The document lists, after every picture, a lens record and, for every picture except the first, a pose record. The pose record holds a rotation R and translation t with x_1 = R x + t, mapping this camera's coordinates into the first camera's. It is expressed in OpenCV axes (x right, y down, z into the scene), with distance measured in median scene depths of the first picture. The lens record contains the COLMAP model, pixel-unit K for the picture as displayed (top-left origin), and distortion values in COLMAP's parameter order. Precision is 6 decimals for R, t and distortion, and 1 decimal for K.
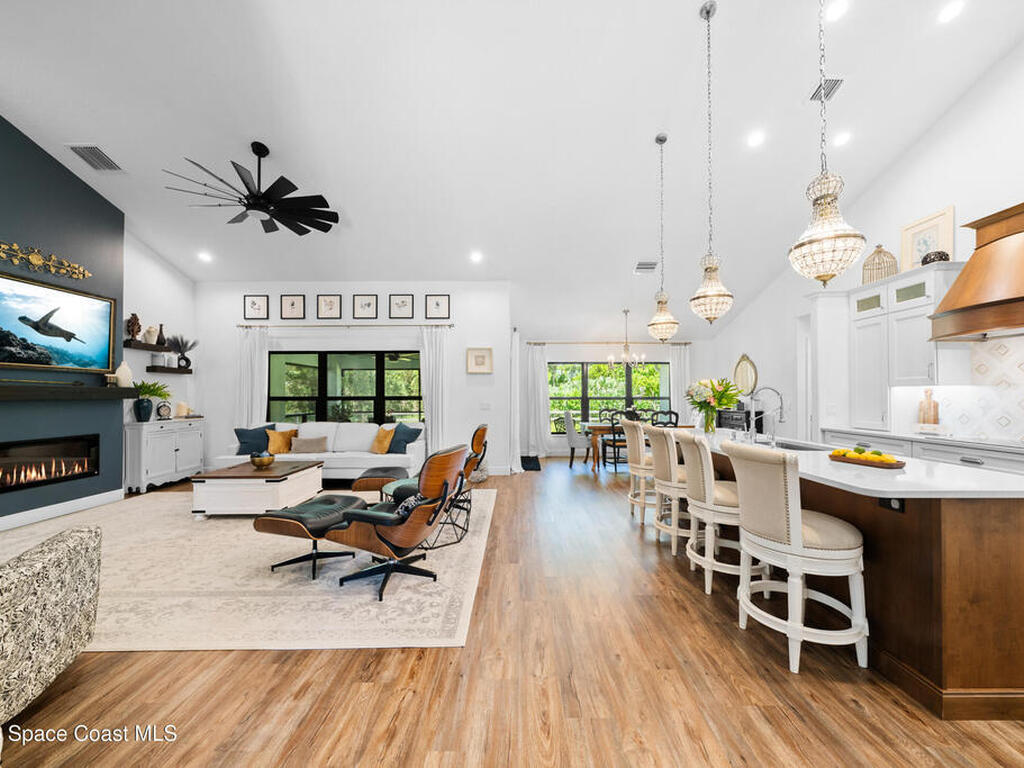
lens RADIAL K [[397.4, 0, 512.0], [0, 397.4, 384.0], [0, 0, 1]] dist [-0.001363, -0.000287]
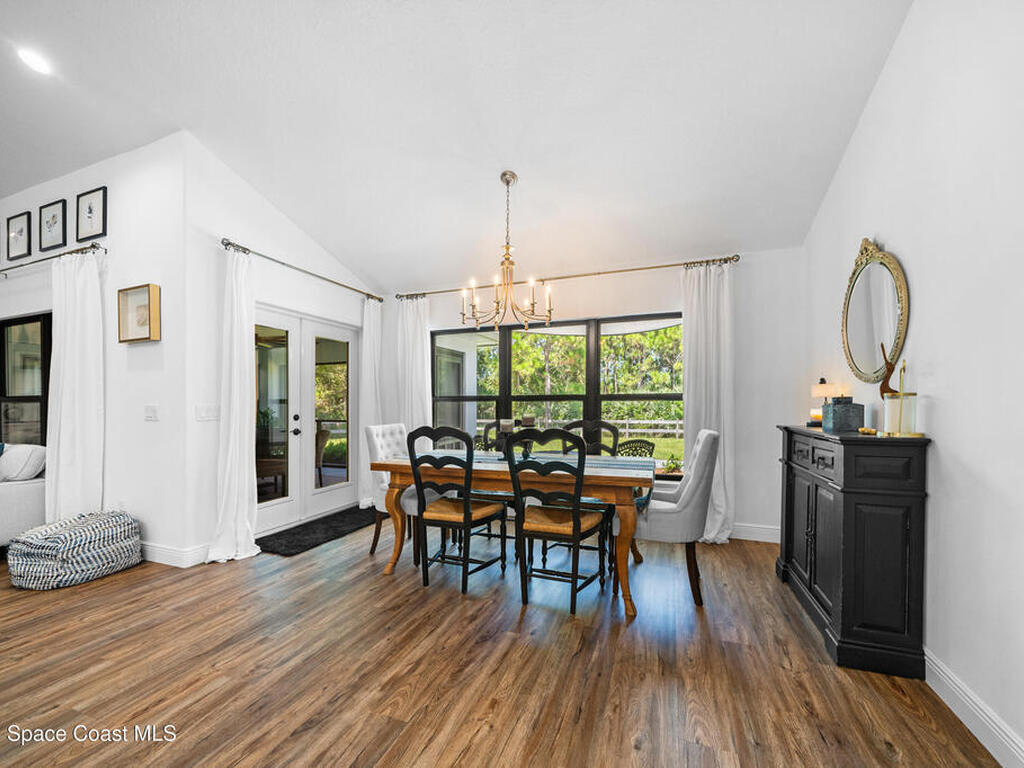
lens RADIAL K [[397.4, 0, 512.0], [0, 397.4, 384.0], [0, 0, 1]] dist [-0.001363, -0.000287]
pose [[0.935553, -0.010970, -0.353016, 0.531927], [0.010003, 0.999940, -0.004563, 0.030504], [0.353045, 0.000738, 0.935606, 0.772363]]
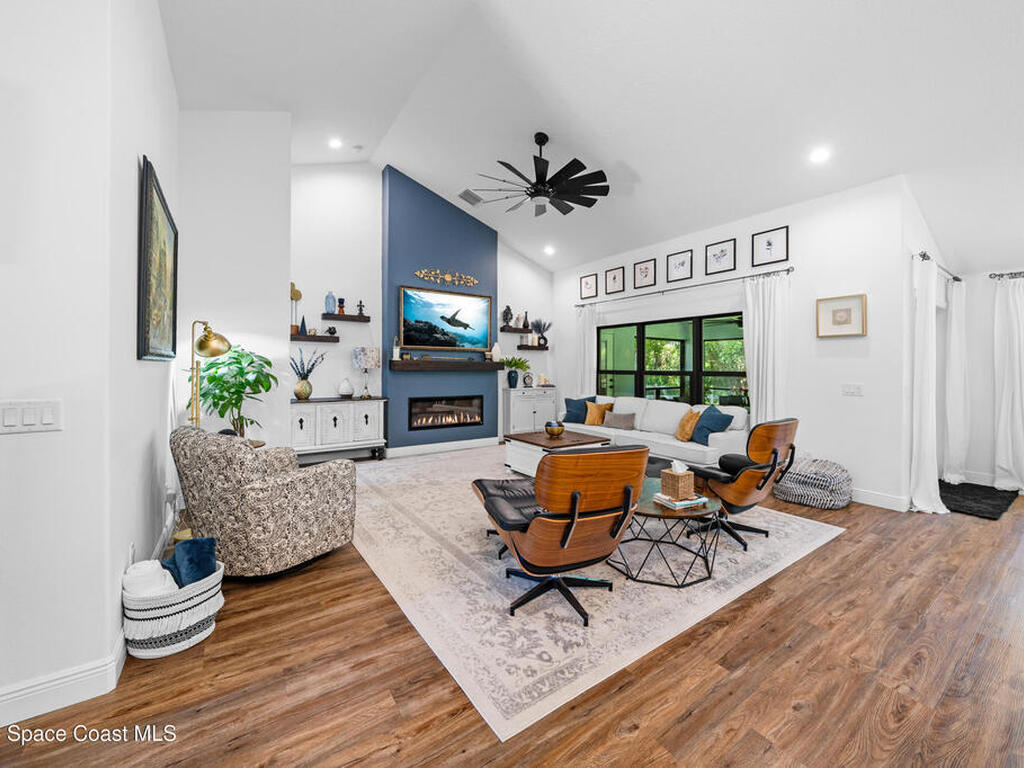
lens RADIAL K [[410.4, 0, 514.4], [0, 410.4, 361.4], [0, 0, 1]] dist [-0.000977, -0.000242]
pose [[0.578470, -0.004374, -0.815692, 0.165139], [0.013209, 0.999905, 0.004006, 0.002278], [0.815597, -0.013092, 0.578473, 0.219160]]
